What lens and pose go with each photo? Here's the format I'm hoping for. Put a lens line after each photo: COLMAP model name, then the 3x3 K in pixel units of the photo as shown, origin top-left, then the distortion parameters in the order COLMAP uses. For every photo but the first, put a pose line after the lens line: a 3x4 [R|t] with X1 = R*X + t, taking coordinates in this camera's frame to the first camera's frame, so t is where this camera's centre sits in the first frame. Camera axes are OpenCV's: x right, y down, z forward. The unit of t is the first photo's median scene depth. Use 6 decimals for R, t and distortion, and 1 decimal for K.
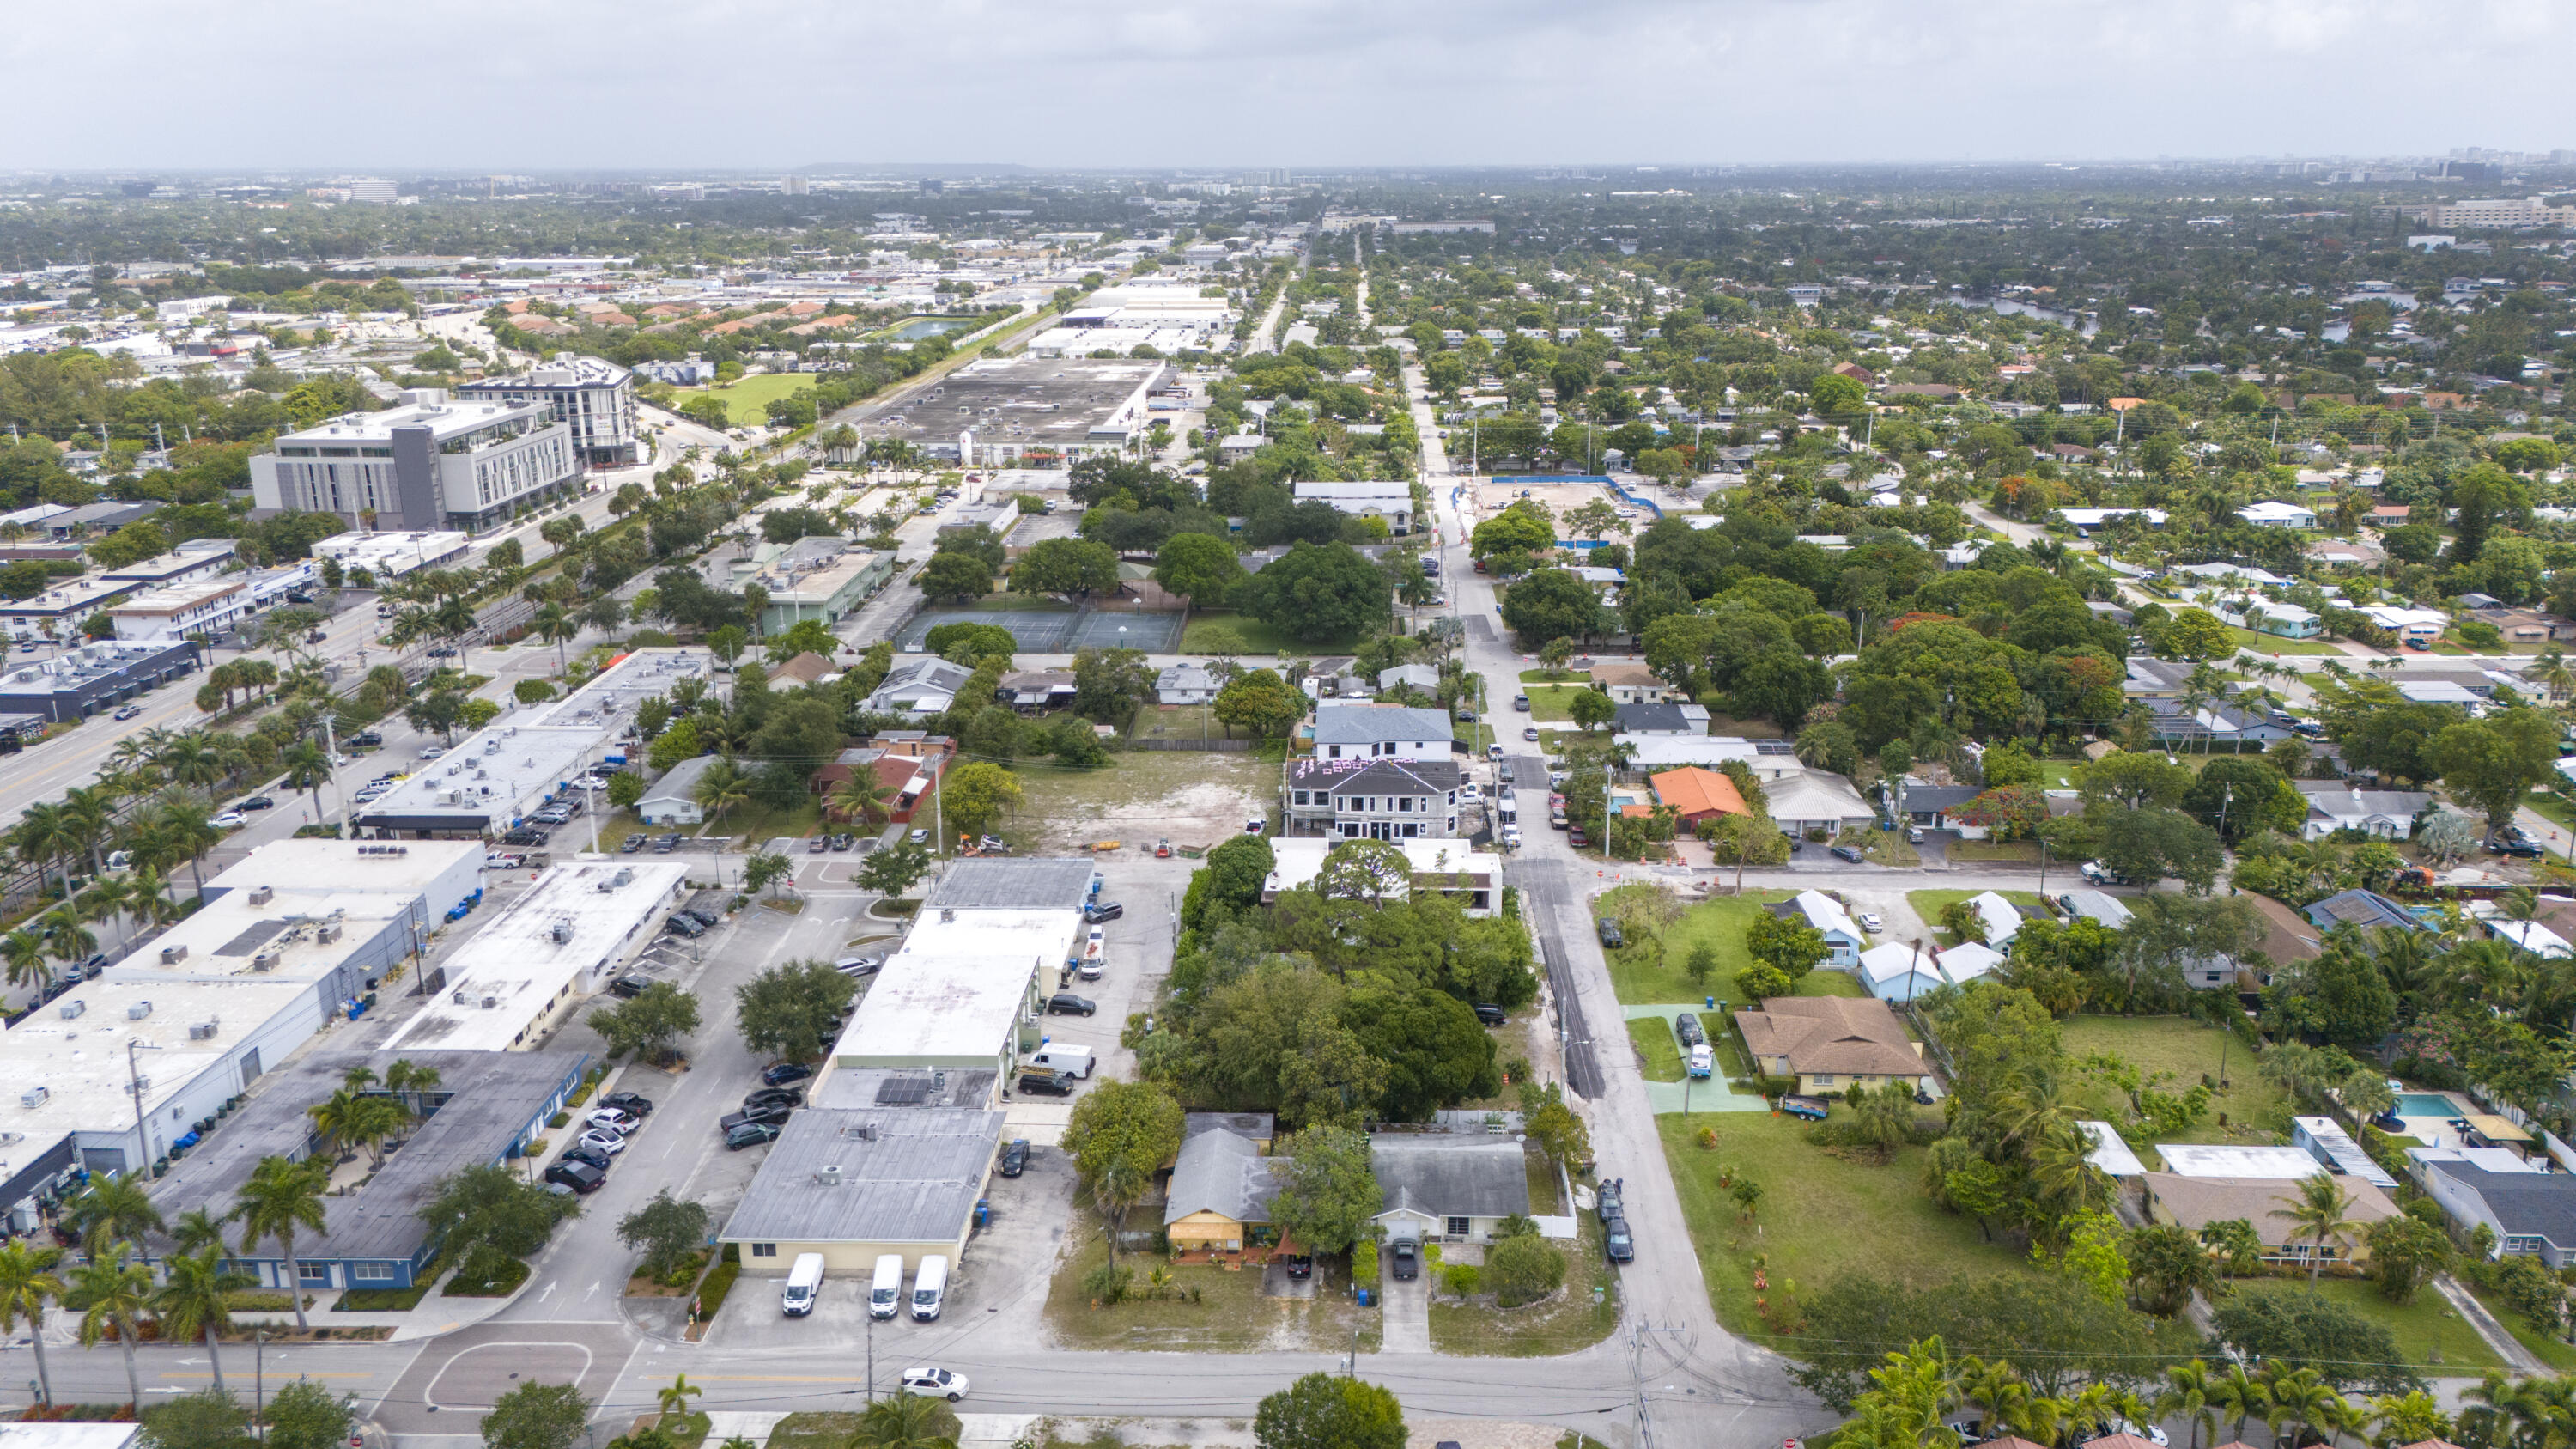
lens RADIAL K [[1877.7, 0, 1308.2], [0, 1877.7, 709.9], [0, 0, 1]] dist [0.045705, -0.002167]
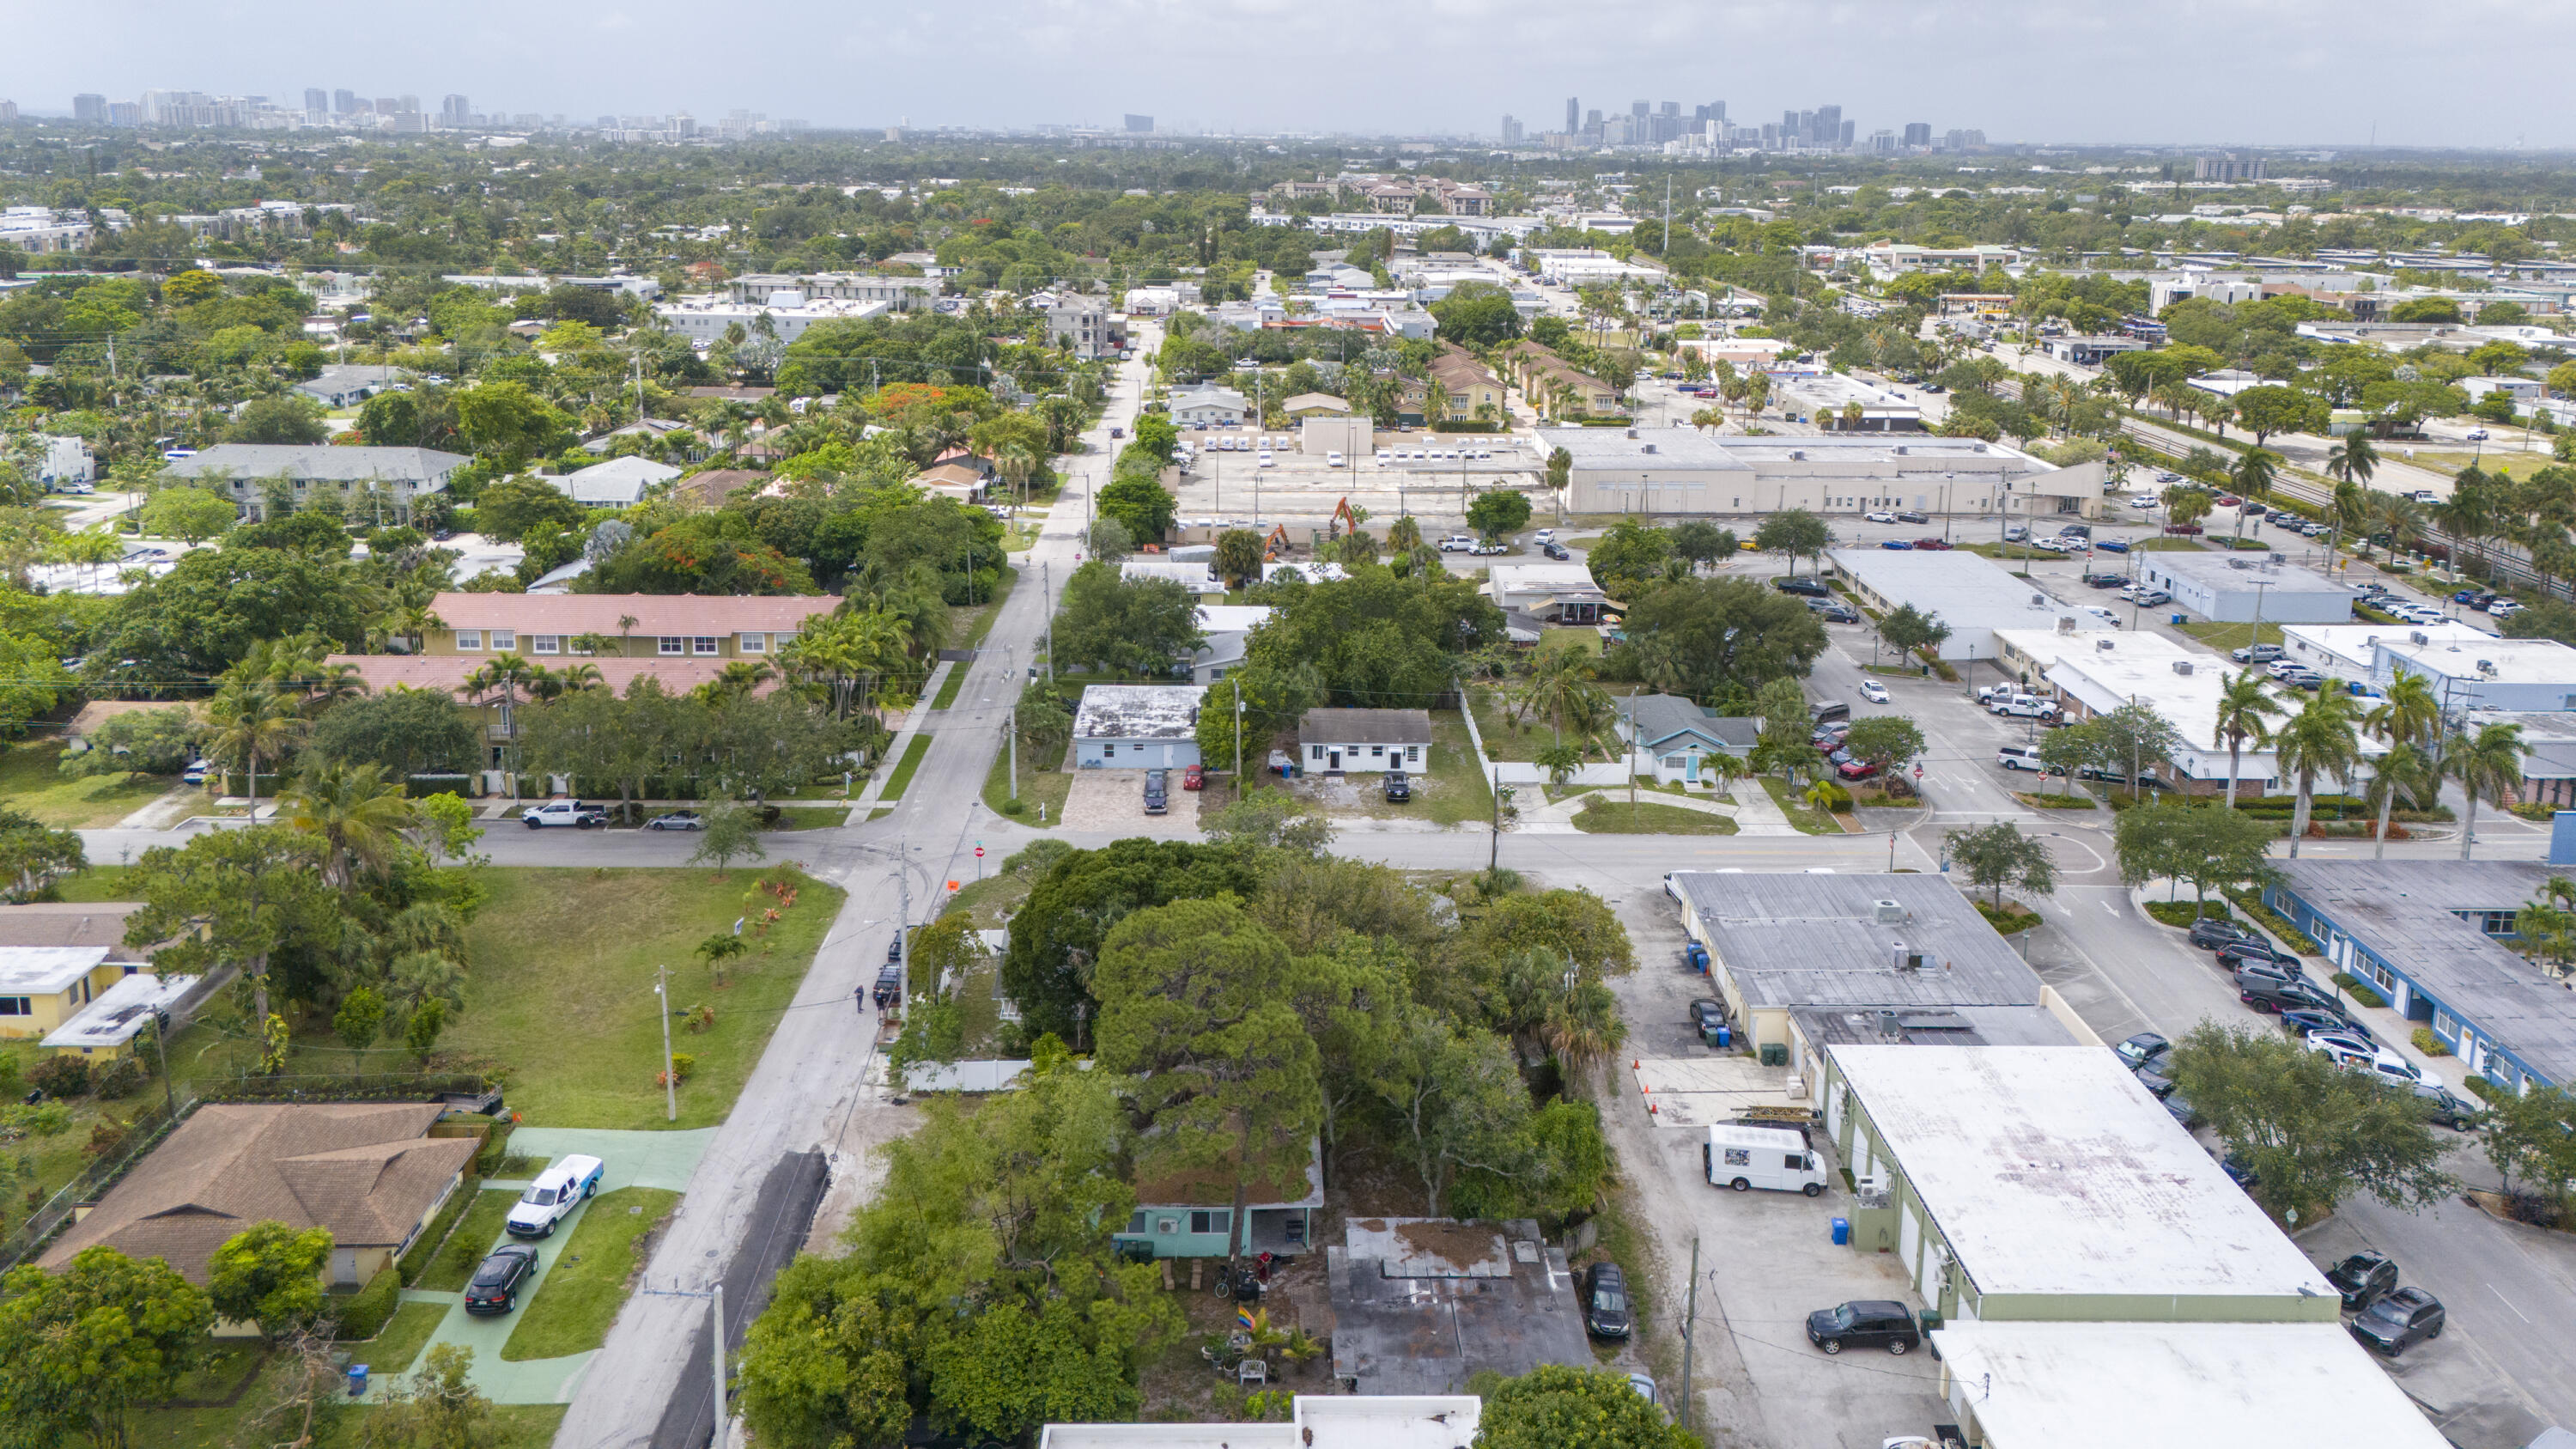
lens RADIAL K [[1908.0, 0, 1313.1], [0, 1908.0, 685.3], [0, 0, 1]] dist [0.072275, -0.075674]
pose [[-0.998528, 0.006023, -0.053912, 0.019409], [-0.023641, 0.846169, 0.532389, -0.154256], [0.048825, 0.532880, -0.844781, 0.969658]]
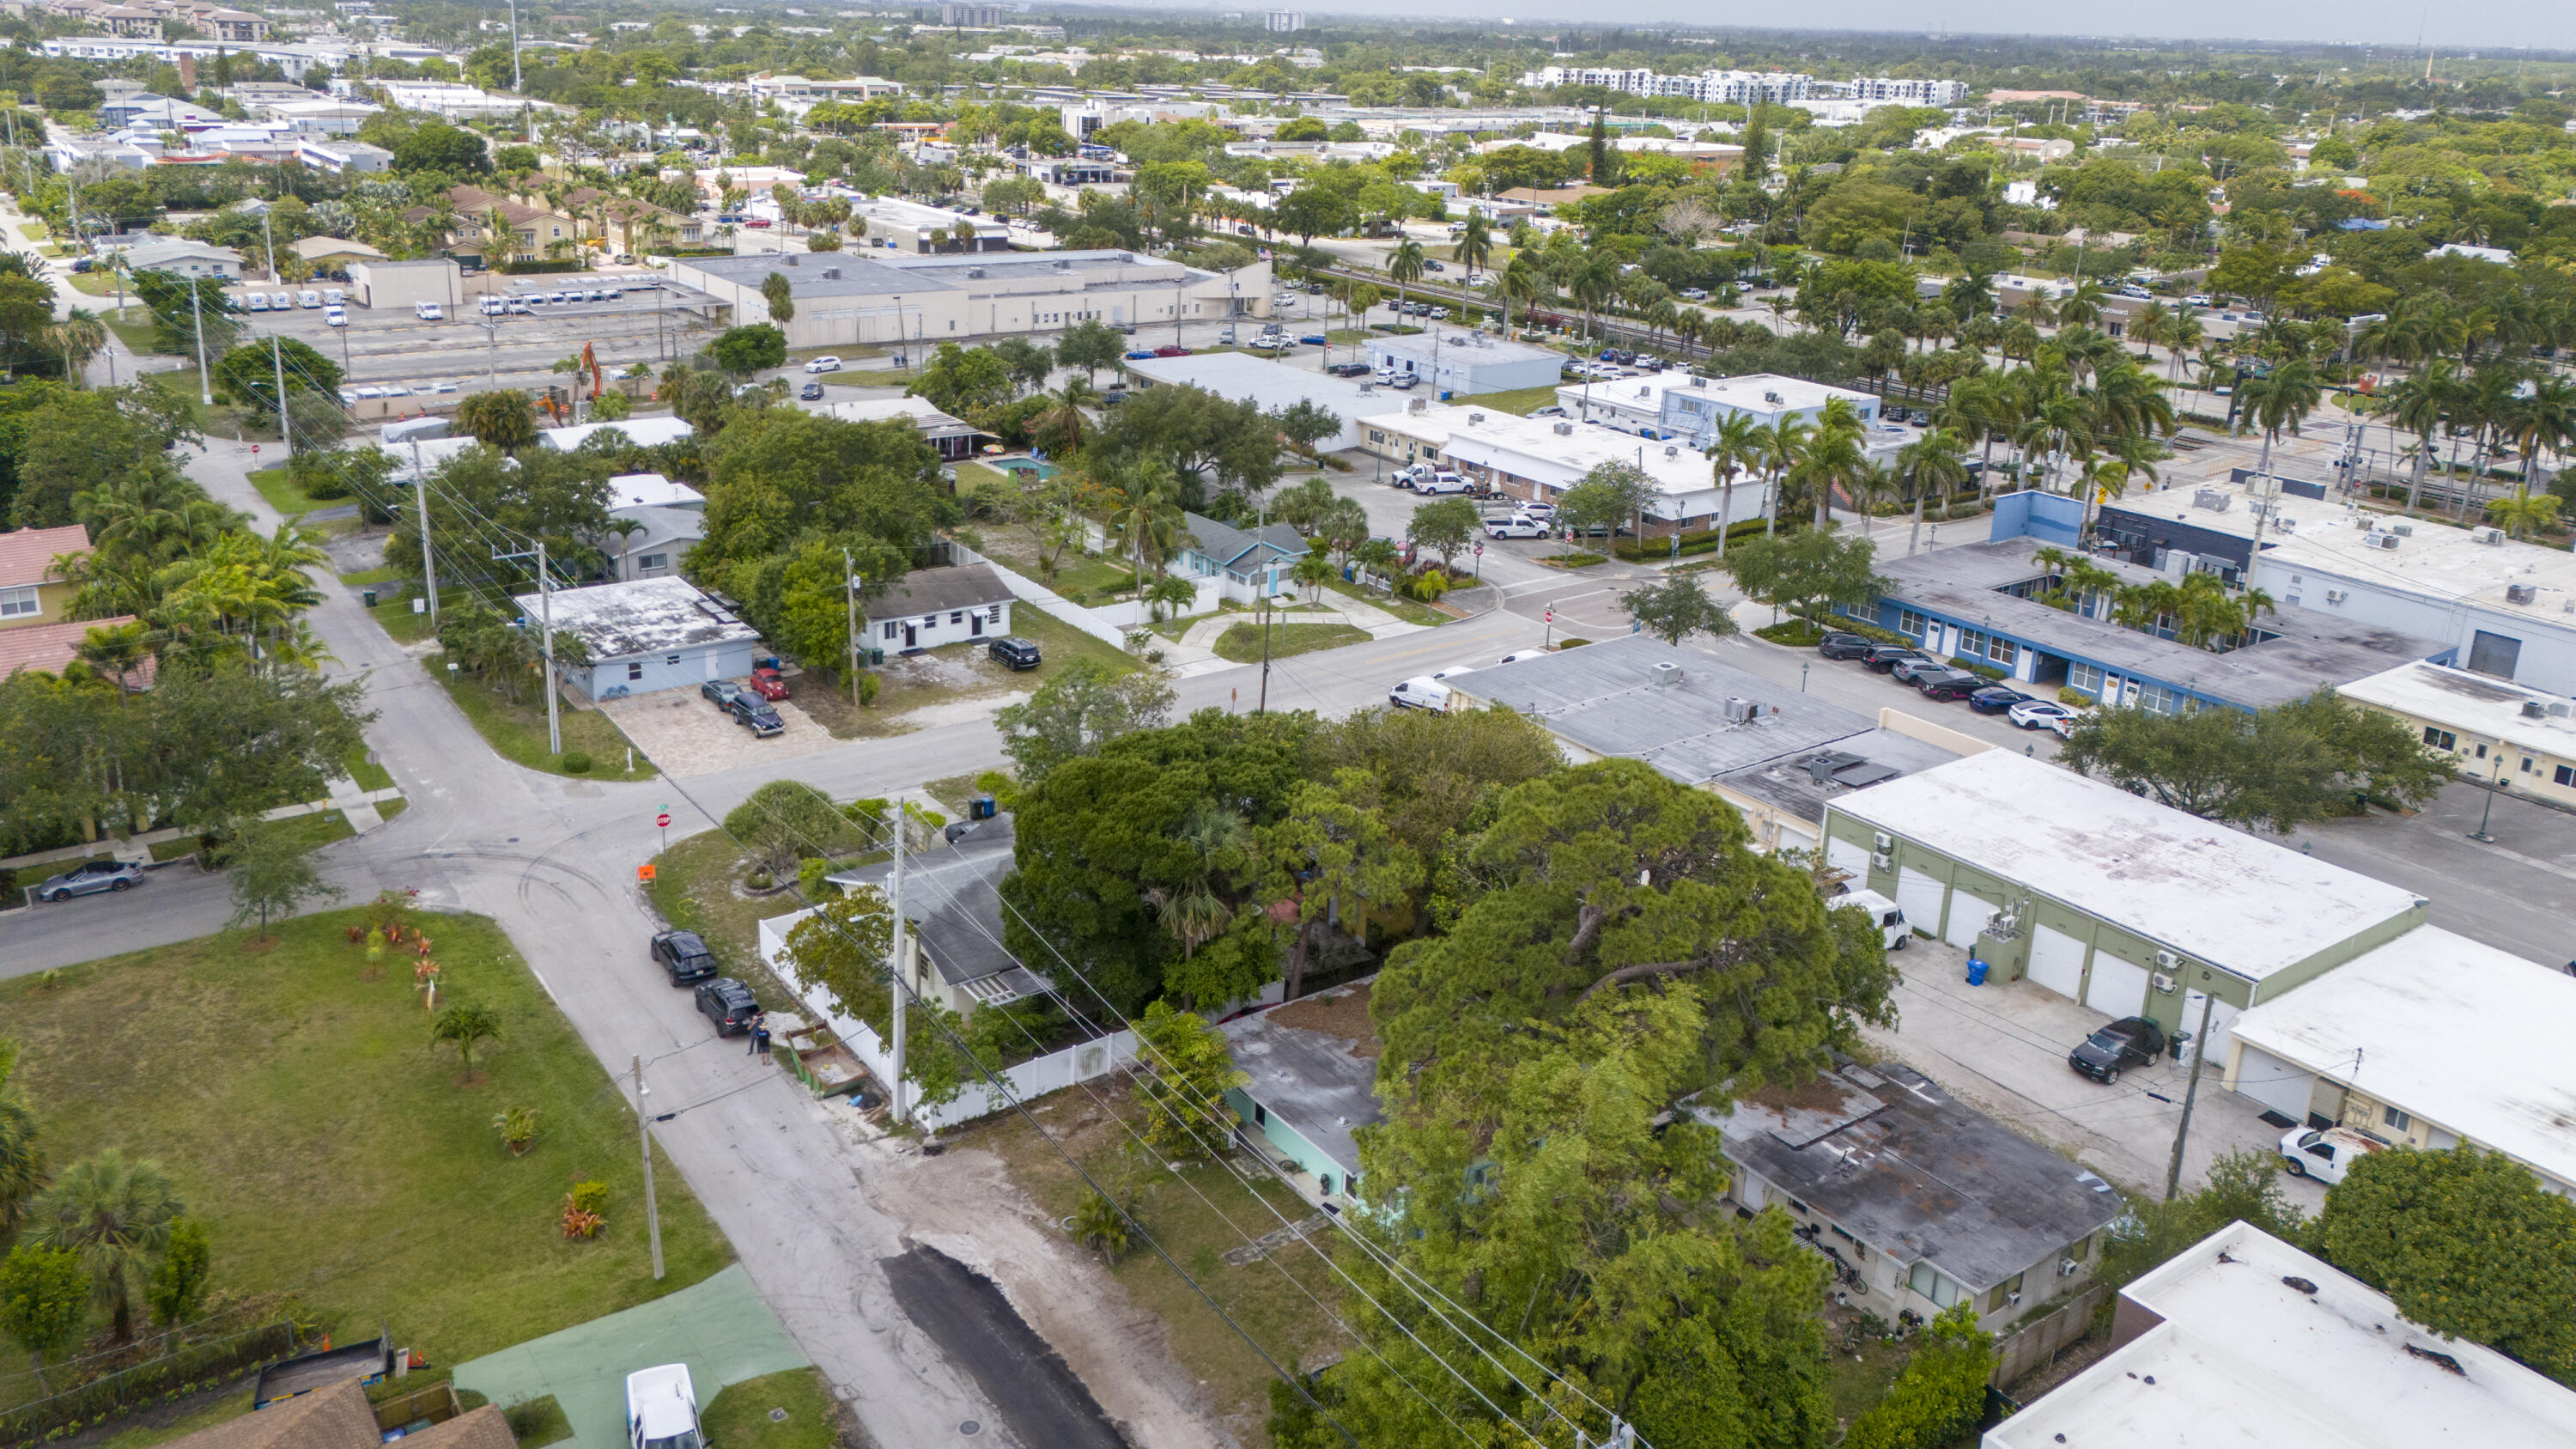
lens RADIAL K [[1878.0, 0, 1255.7], [0, 1878.0, 720.3], [0, 0, 1]] dist [0.093936, -0.122001]
pose [[-0.795919, 0.192918, -0.573843, 0.204341], [-0.195310, 0.815364, 0.545009, -0.080220], [0.573033, 0.545860, -0.611285, 0.834791]]
